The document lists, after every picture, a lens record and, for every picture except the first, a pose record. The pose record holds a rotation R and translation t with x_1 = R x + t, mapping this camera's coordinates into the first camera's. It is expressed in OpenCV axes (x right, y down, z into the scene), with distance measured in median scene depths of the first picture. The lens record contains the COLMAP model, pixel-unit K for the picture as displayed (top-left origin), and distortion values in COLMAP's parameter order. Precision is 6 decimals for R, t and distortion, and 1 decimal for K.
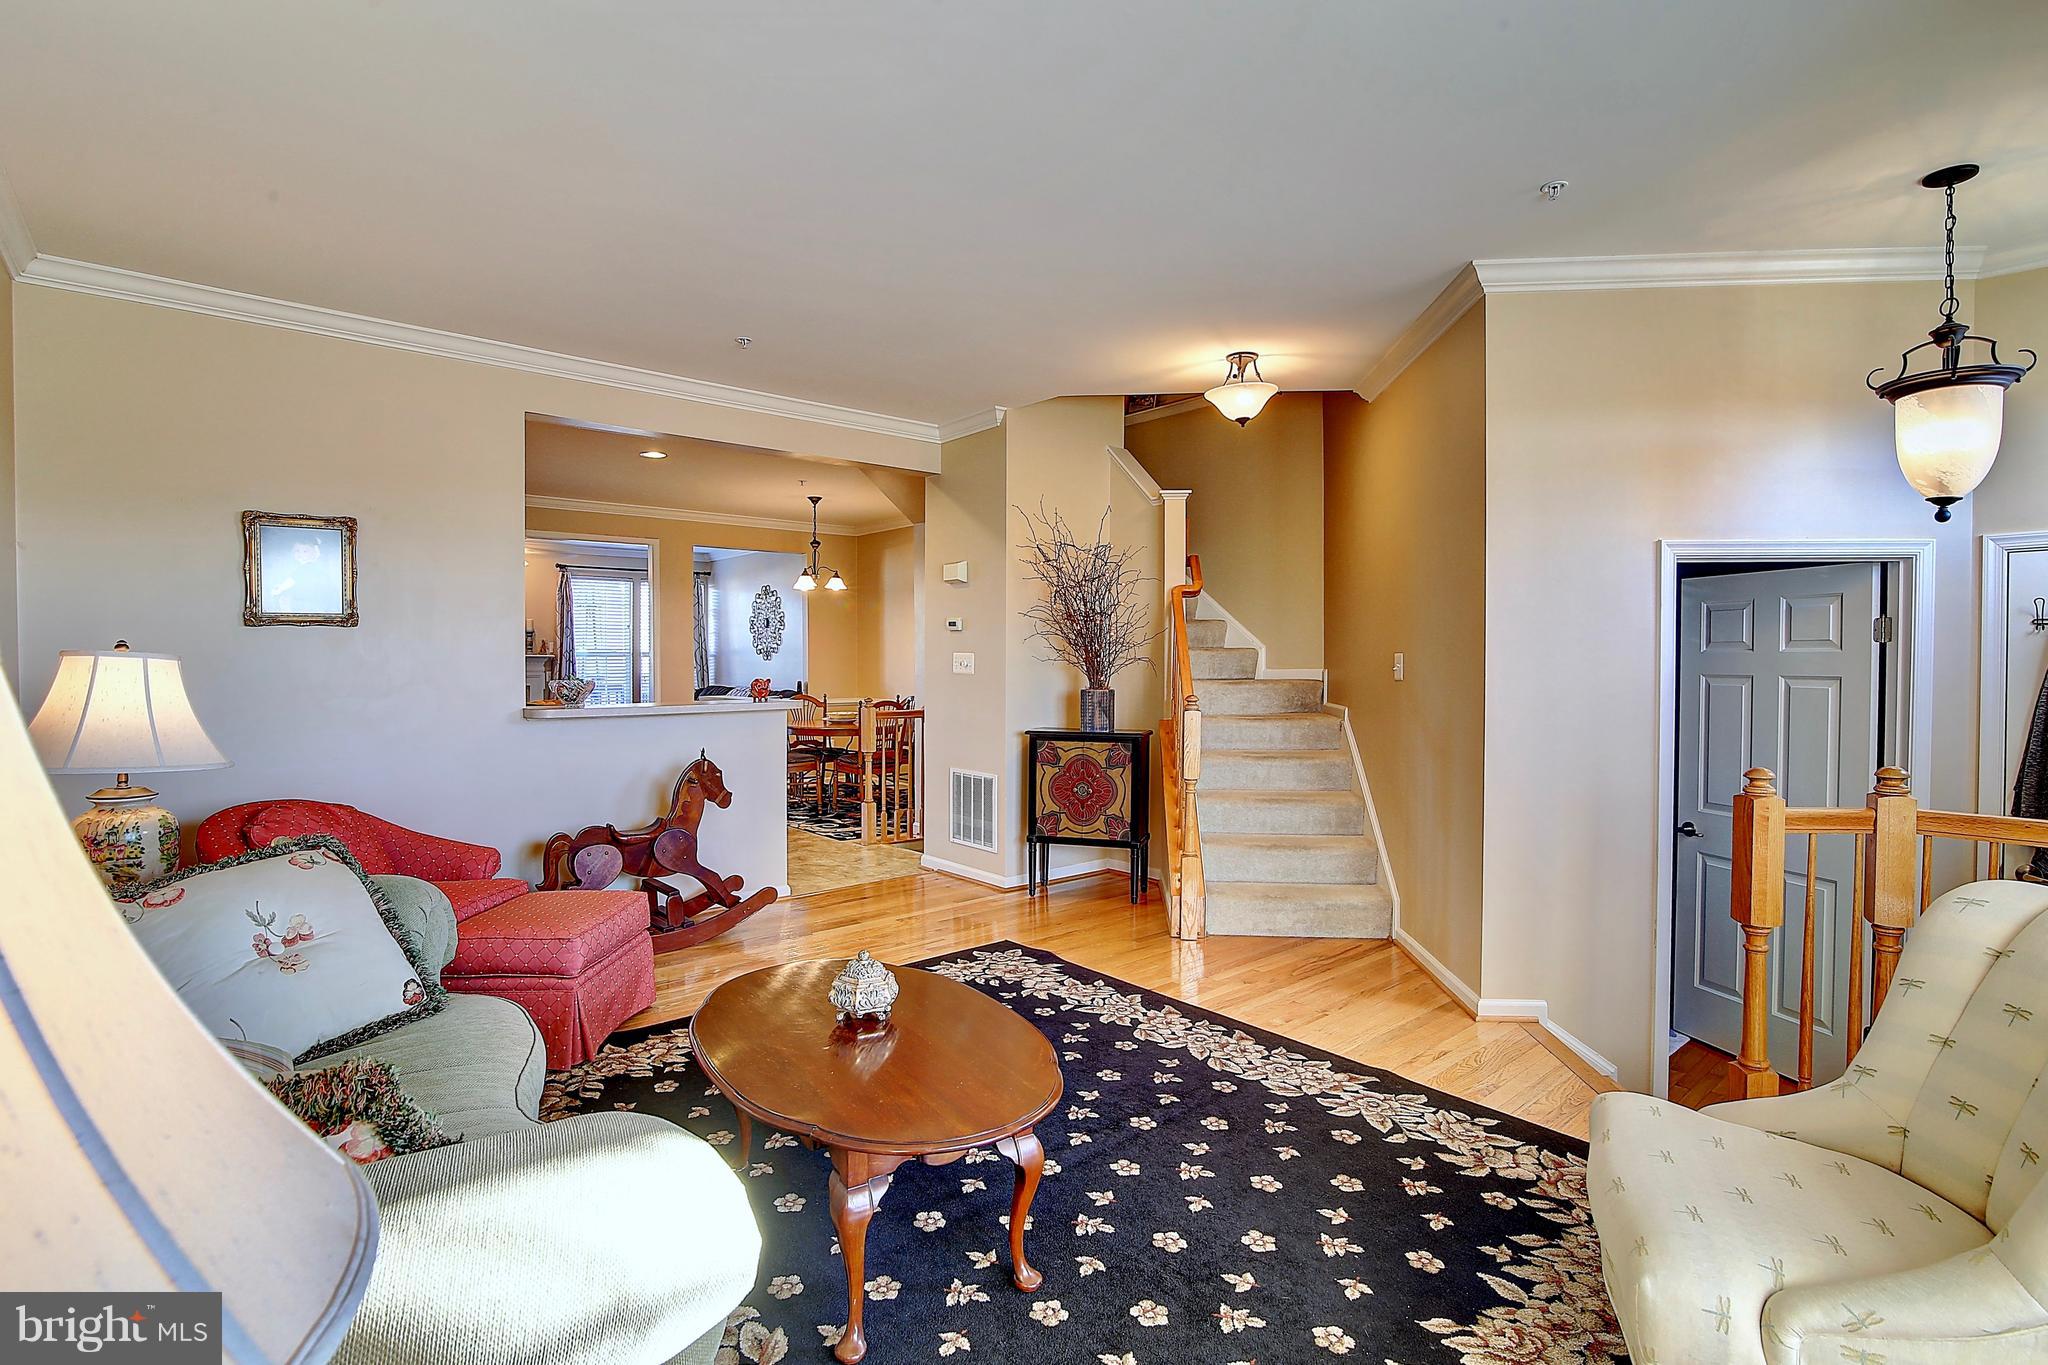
lens RADIAL K [[959.4, 0, 1026.6], [0, 959.4, 679.2], [0, 0, 1]] dist [-0.021334, 0.001628]
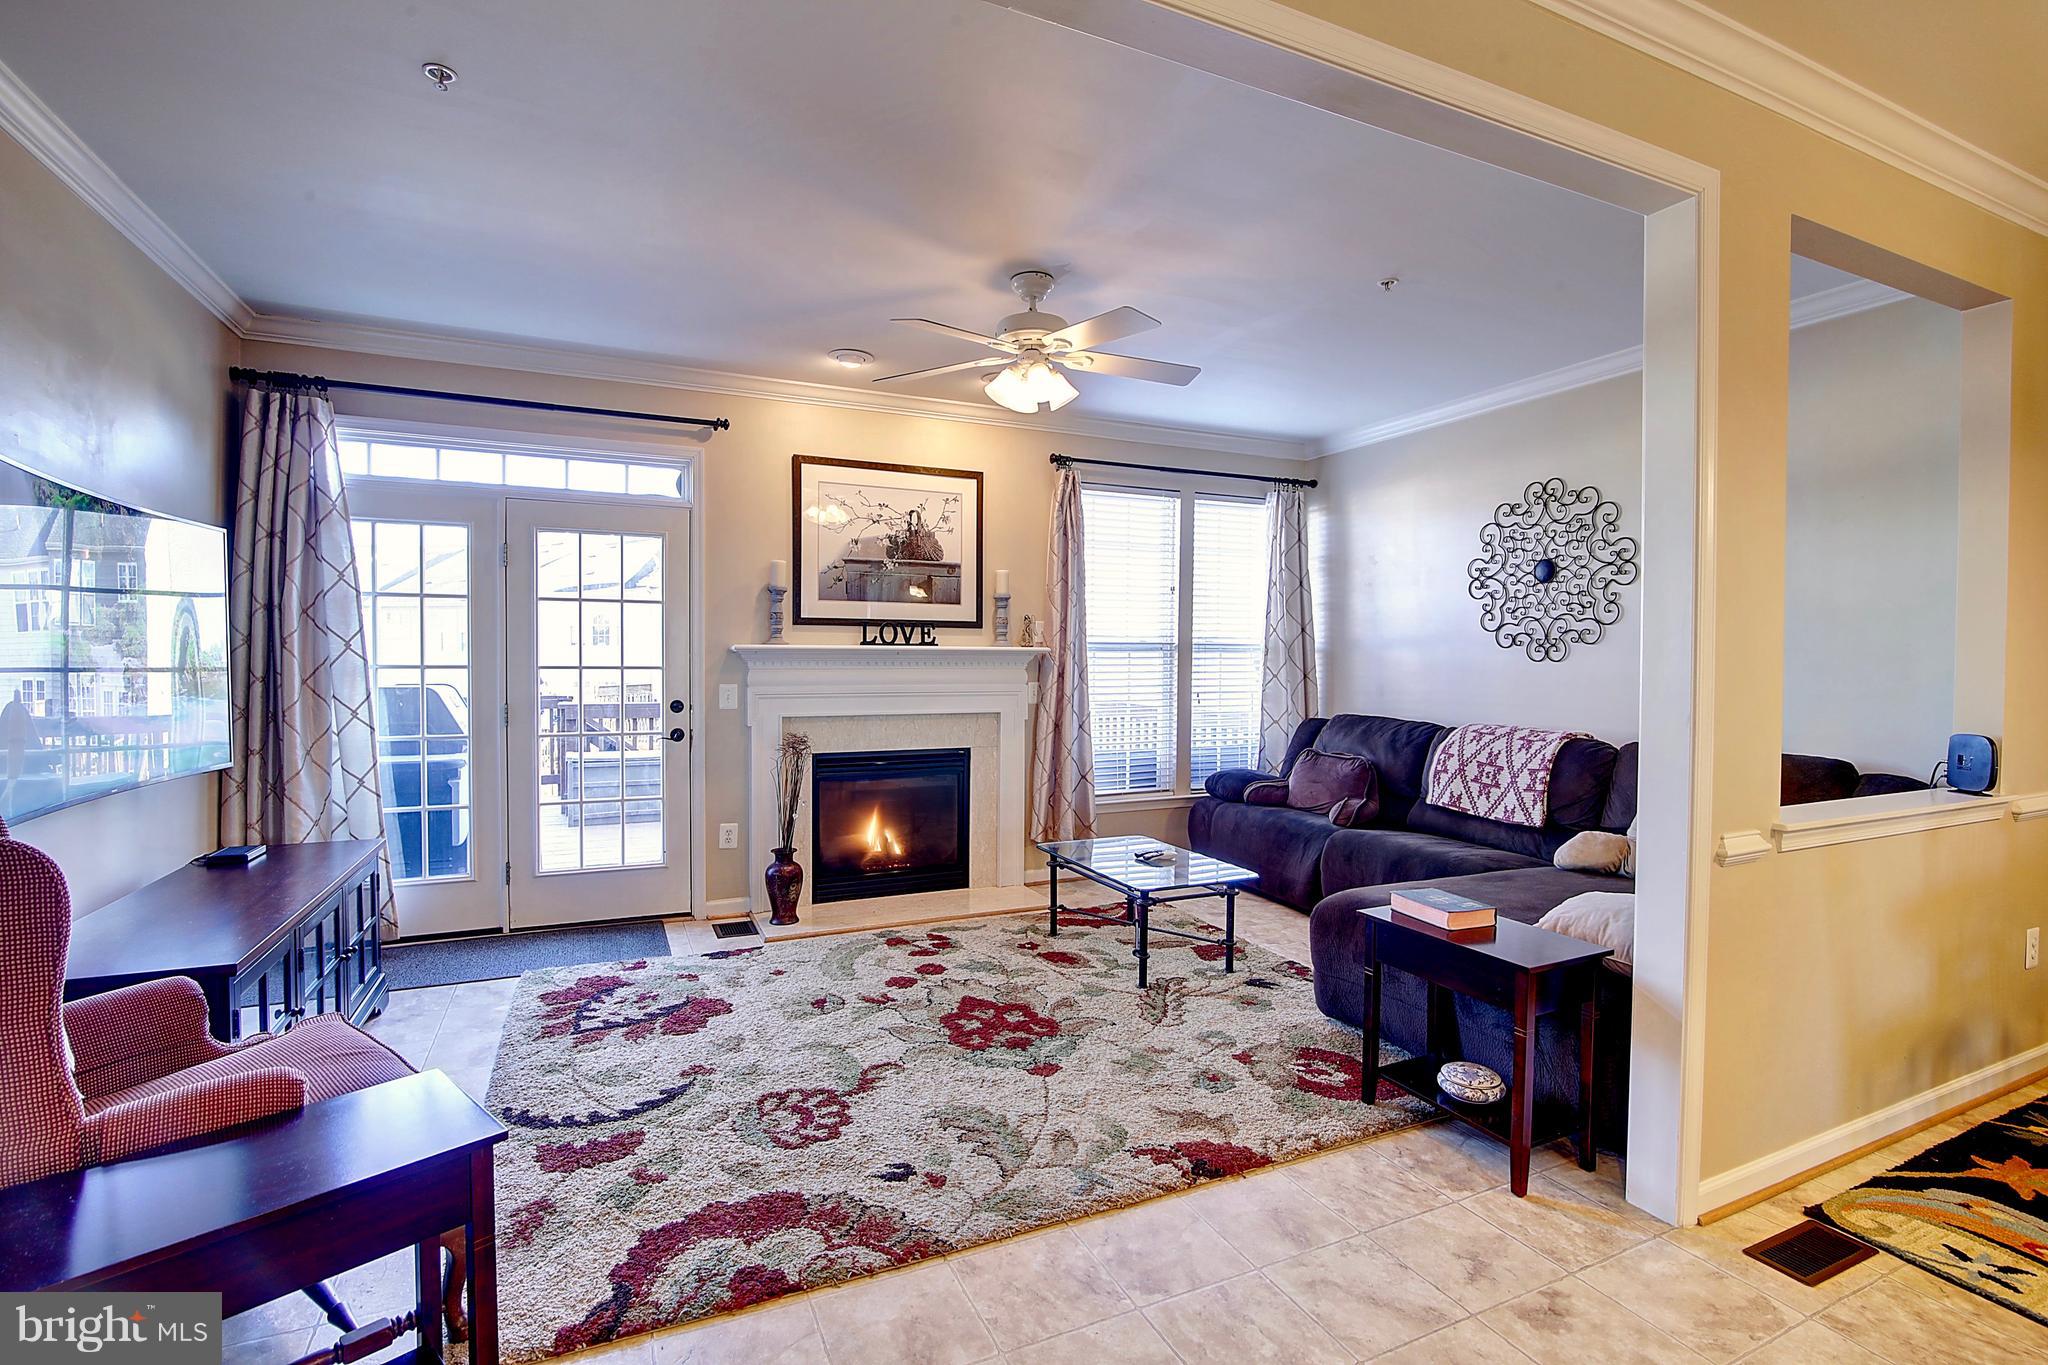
lens RADIAL K [[938.7, 0, 1026.1], [0, 938.7, 678.6], [0, 0, 1]] dist [-0.020551, 0.001936]
pose [[0.960247, 0.010388, -0.278960, -0.374684], [-0.009940, 0.999946, 0.003023, -0.011031], [0.278976, -0.000130, 0.960298, 0.550322]]
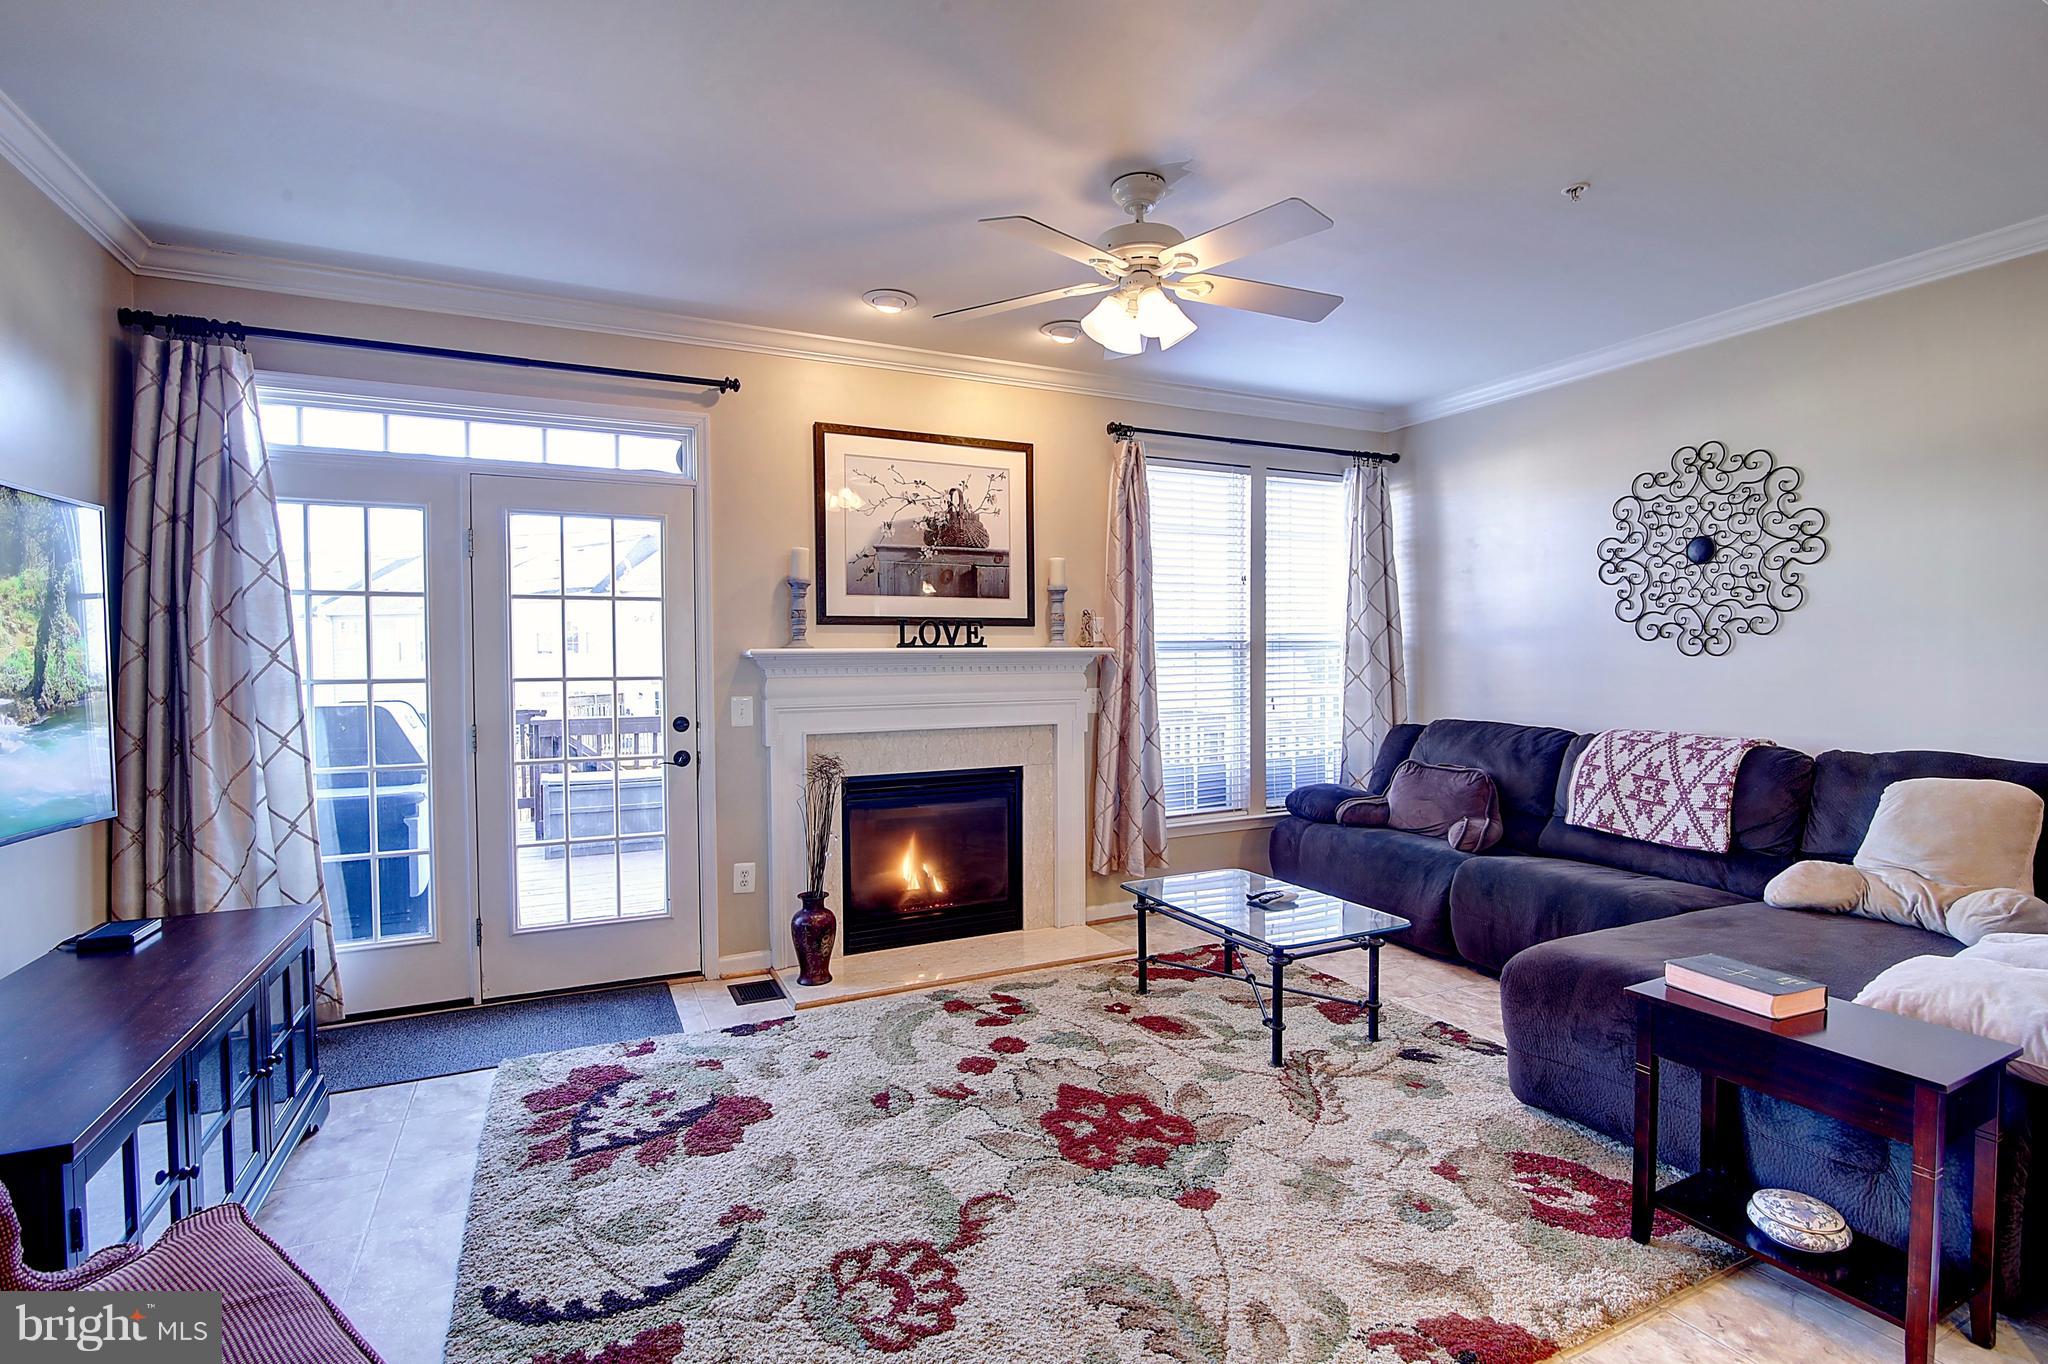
lens RADIAL K [[959.4, 0, 1026.6], [0, 959.4, 678.7], [0, 0, 1]] dist [-0.021334, 0.001628]
pose [[0.966083, -0.004291, -0.258194, -0.422903], [0.004577, 0.999989, 0.000508, -0.012265], [0.258190, -0.001673, 0.966093, 0.596051]]
